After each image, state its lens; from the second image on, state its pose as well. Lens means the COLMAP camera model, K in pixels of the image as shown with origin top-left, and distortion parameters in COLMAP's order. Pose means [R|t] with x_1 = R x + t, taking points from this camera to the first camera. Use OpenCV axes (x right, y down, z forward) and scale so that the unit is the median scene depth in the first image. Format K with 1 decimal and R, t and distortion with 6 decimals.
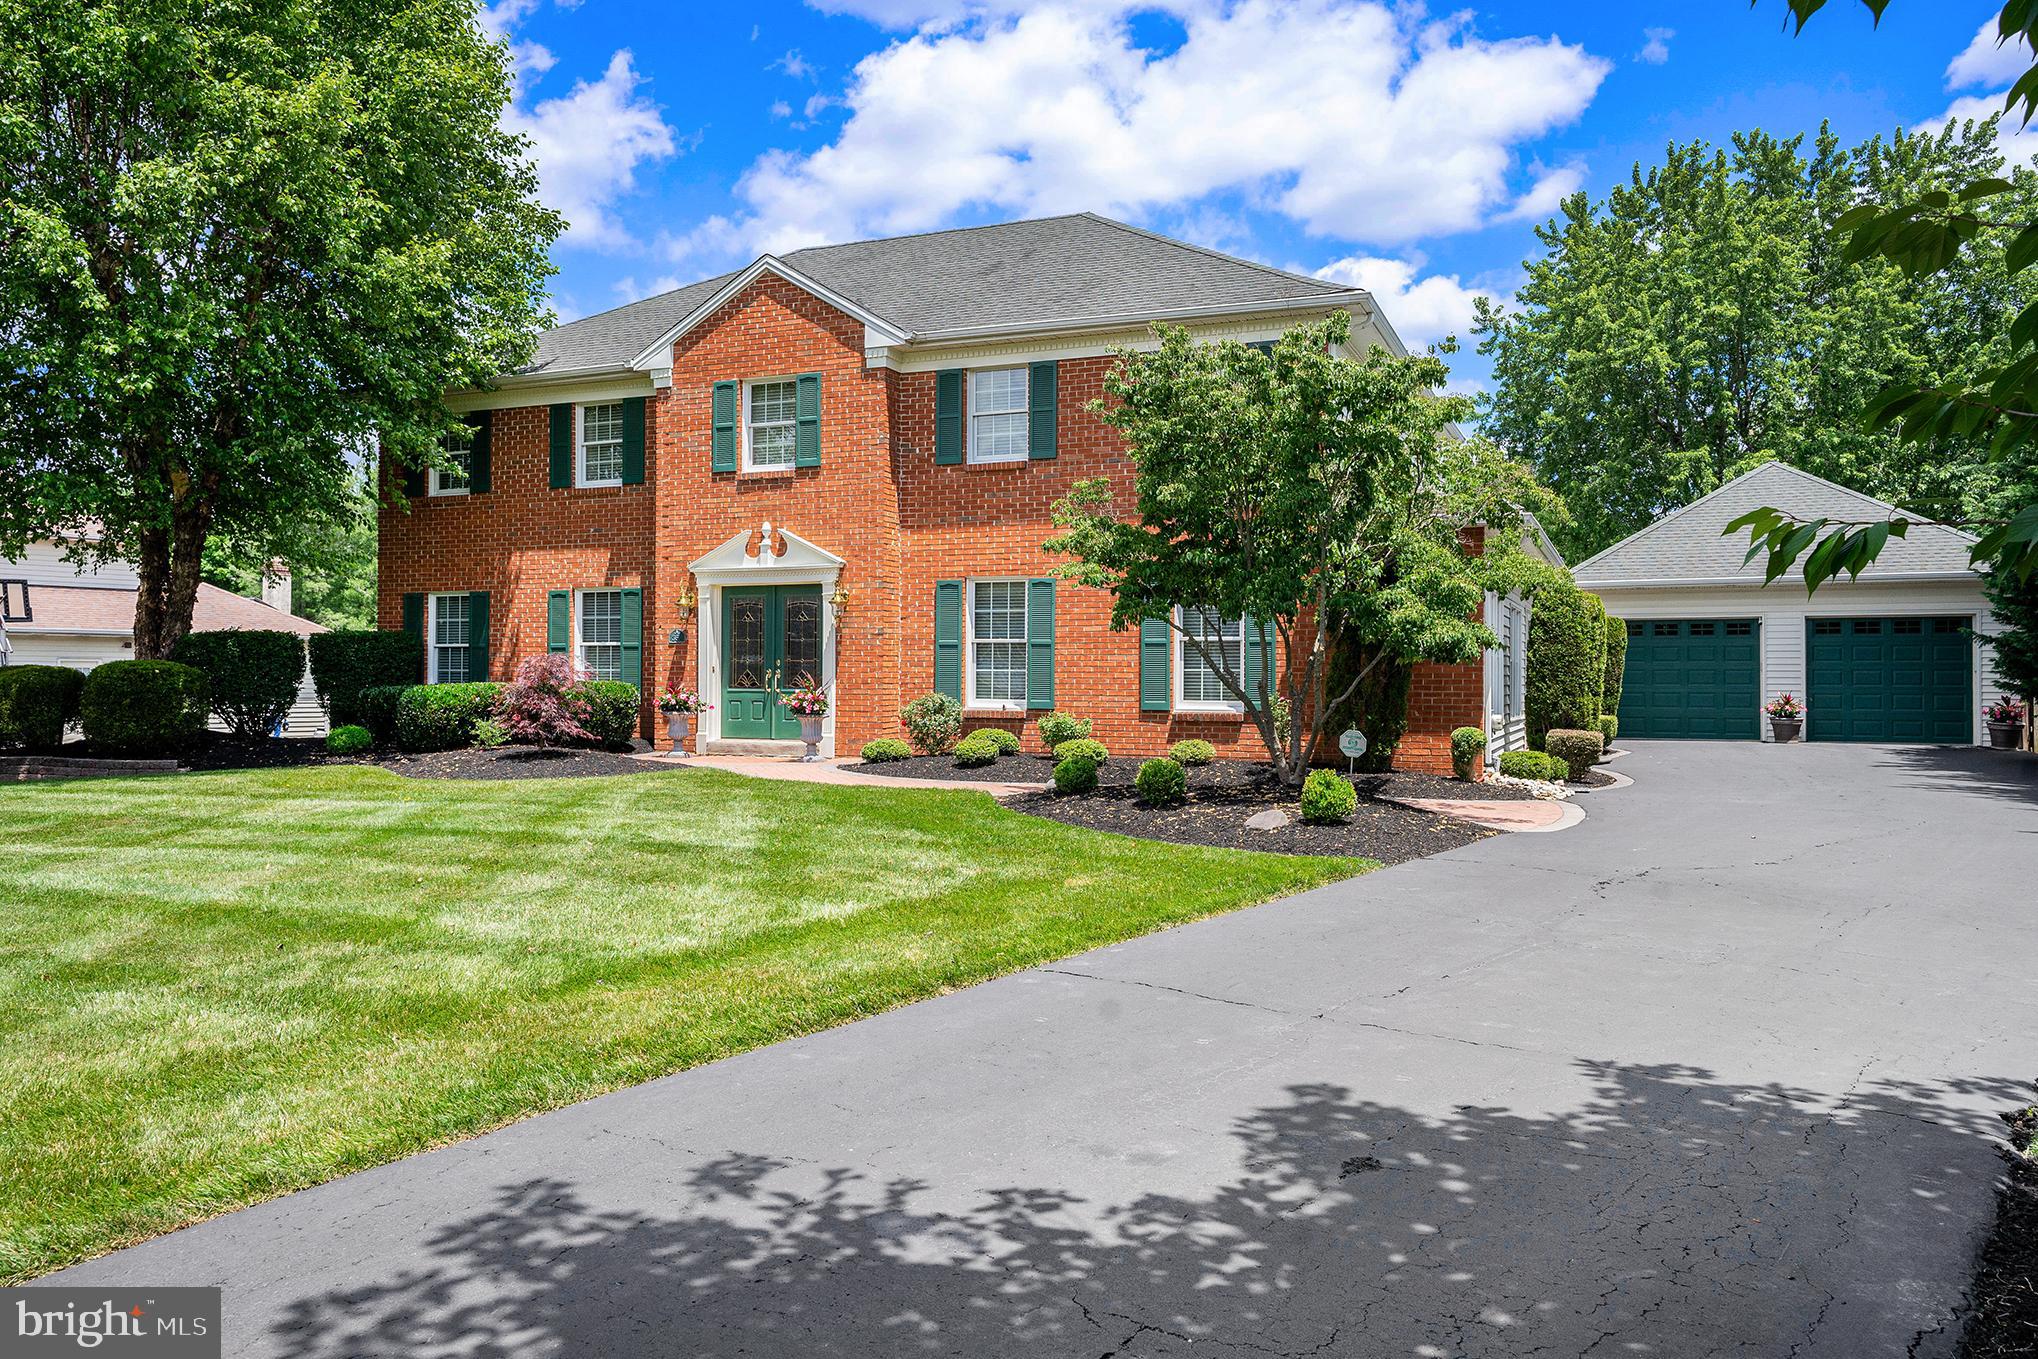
lens RADIAL K [[1510.4, 0, 1019.4], [0, 1510.4, 682.1], [0, 0, 1]] dist [0.006667, -0.000149]
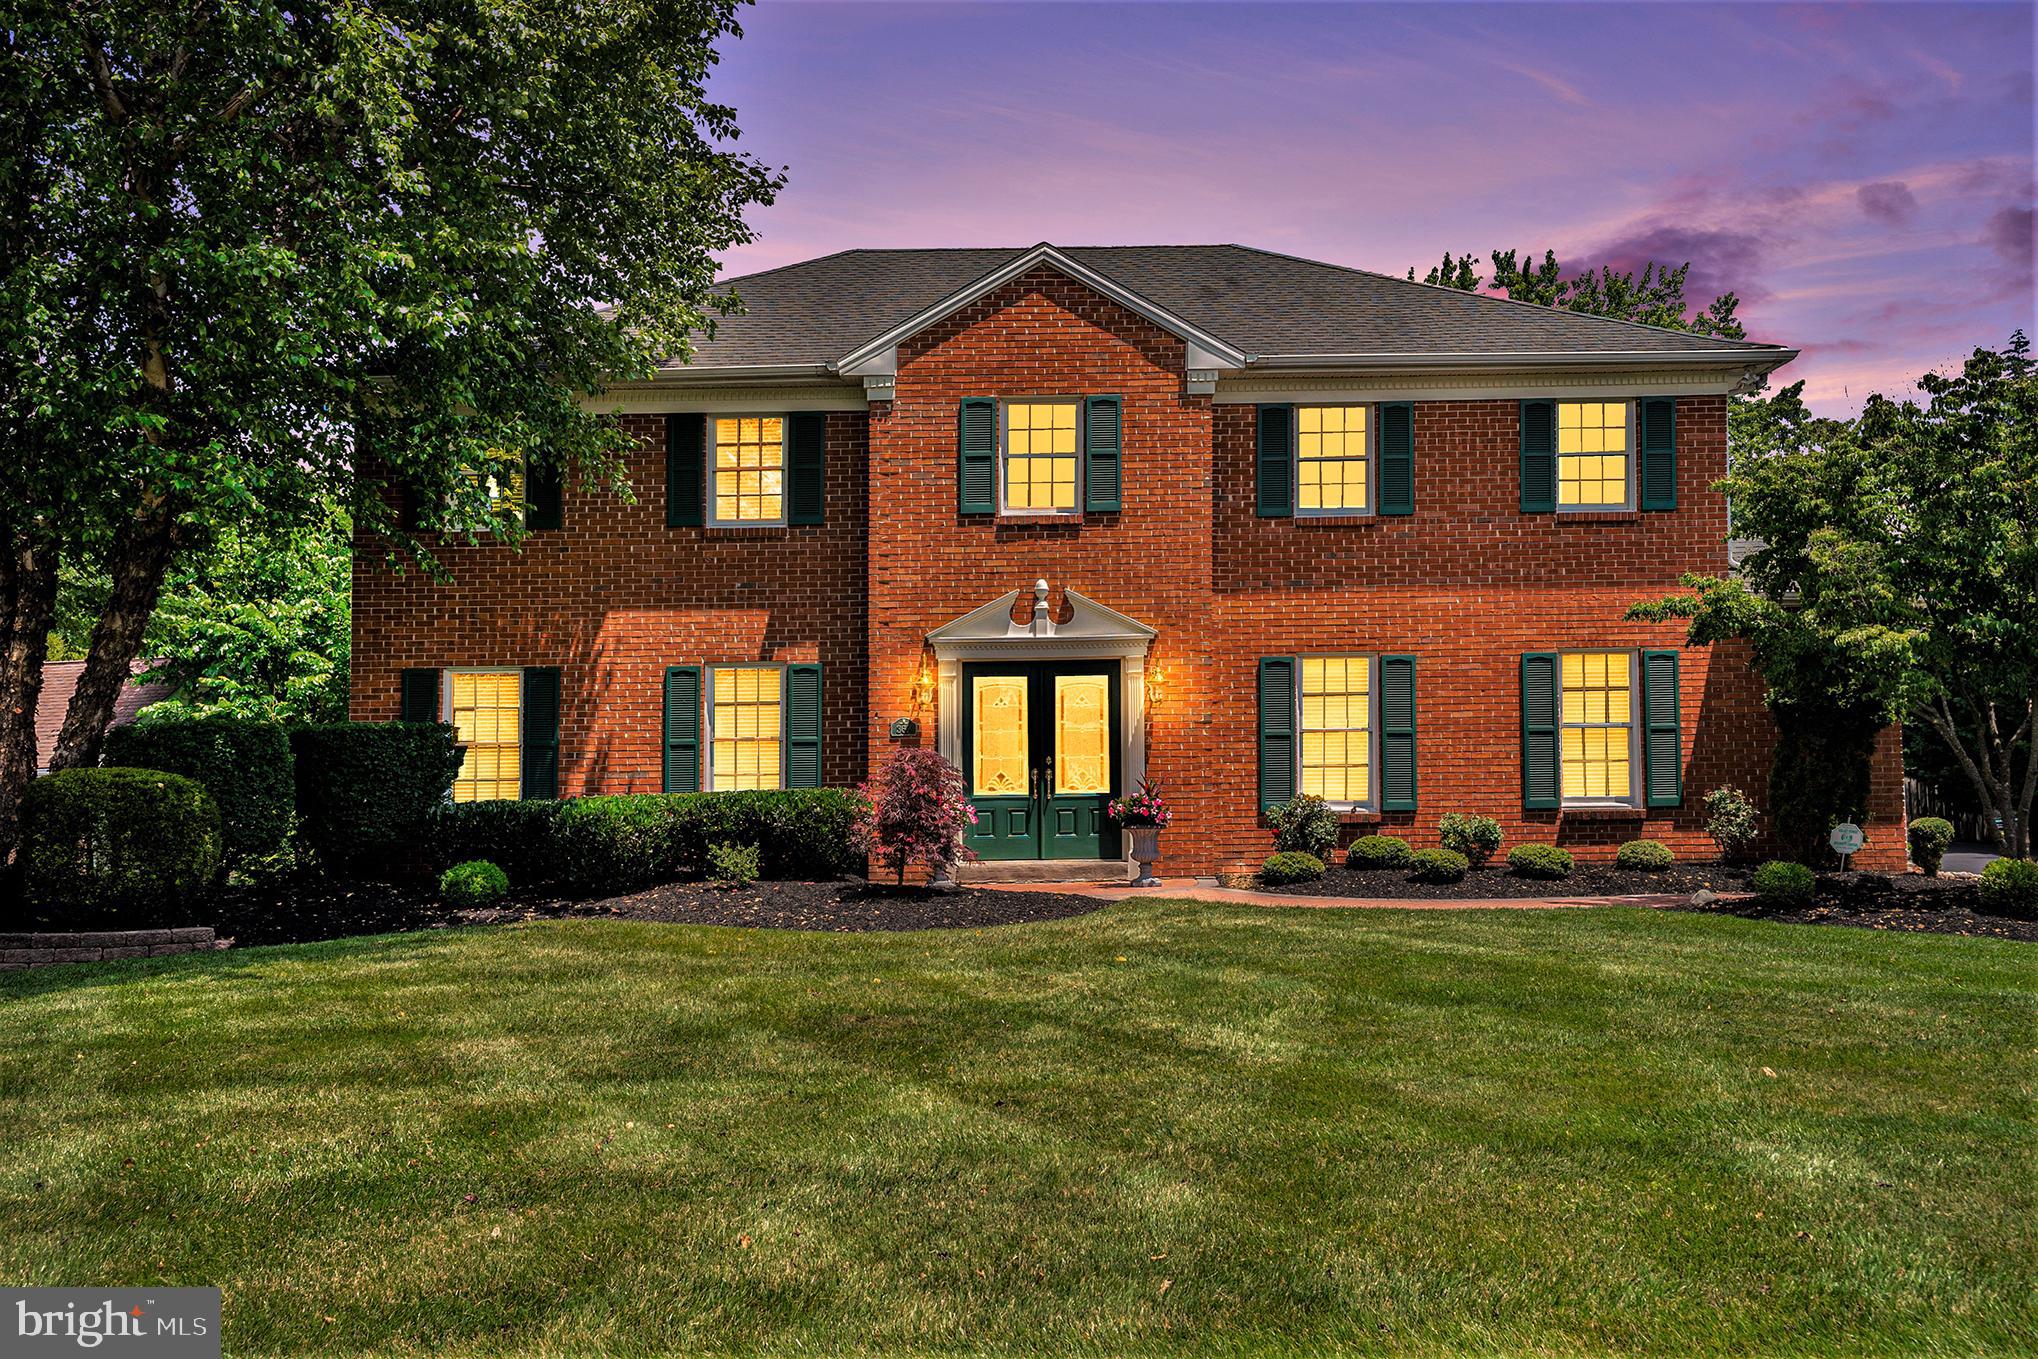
lens RADIAL K [[1647.4, 0, 1019.4], [0, 1647.4, 673.9], [0, 0, 1]] dist [-0.001337, 0.000934]
pose [[0.917722, 0.008867, 0.397123, -0.517258], [0.018790, 0.997662, -0.065700, -0.001867], [-0.396778, 0.067757, 0.915411, 0.231684]]
